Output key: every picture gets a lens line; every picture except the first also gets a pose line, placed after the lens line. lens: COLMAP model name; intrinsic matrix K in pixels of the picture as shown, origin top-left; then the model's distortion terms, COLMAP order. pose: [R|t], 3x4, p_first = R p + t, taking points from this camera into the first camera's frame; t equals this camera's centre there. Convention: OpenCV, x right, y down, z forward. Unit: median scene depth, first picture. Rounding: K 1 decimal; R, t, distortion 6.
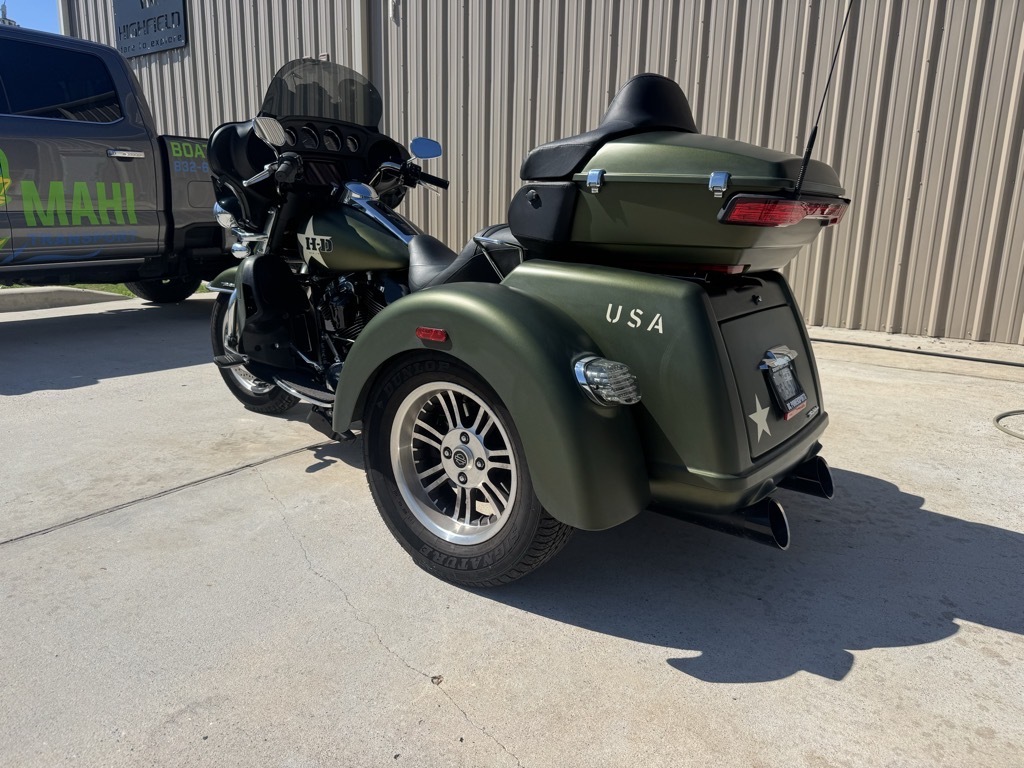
lens RADIAL K [[719.3, 0, 512.0], [0, 719.3, 384.0], [0, 0, 1]] dist [0.037626, -0.051023]
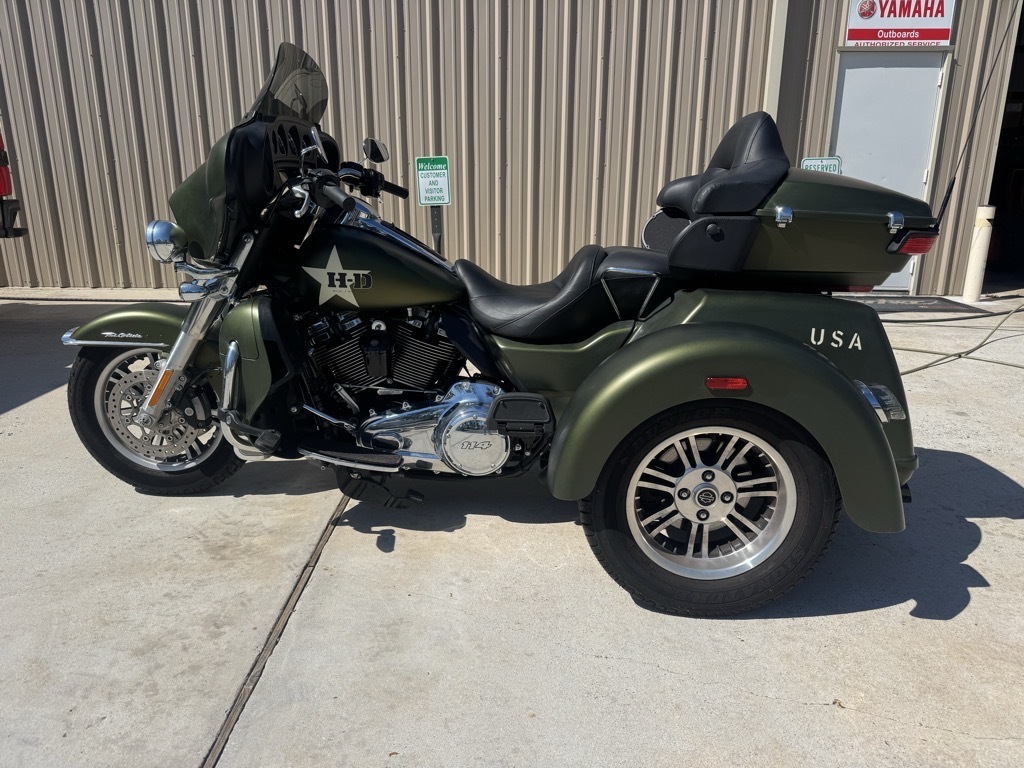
lens RADIAL K [[713.9, 0, 511.7], [0, 713.9, 395.1], [0, 0, 1]] dist [0.021973, -0.024588]
pose [[0.825538, -0.175138, 0.536483, -0.780605], [0.135434, 0.984329, 0.112935, -0.180176], [-0.547855, -0.020574, 0.836320, 0.302400]]
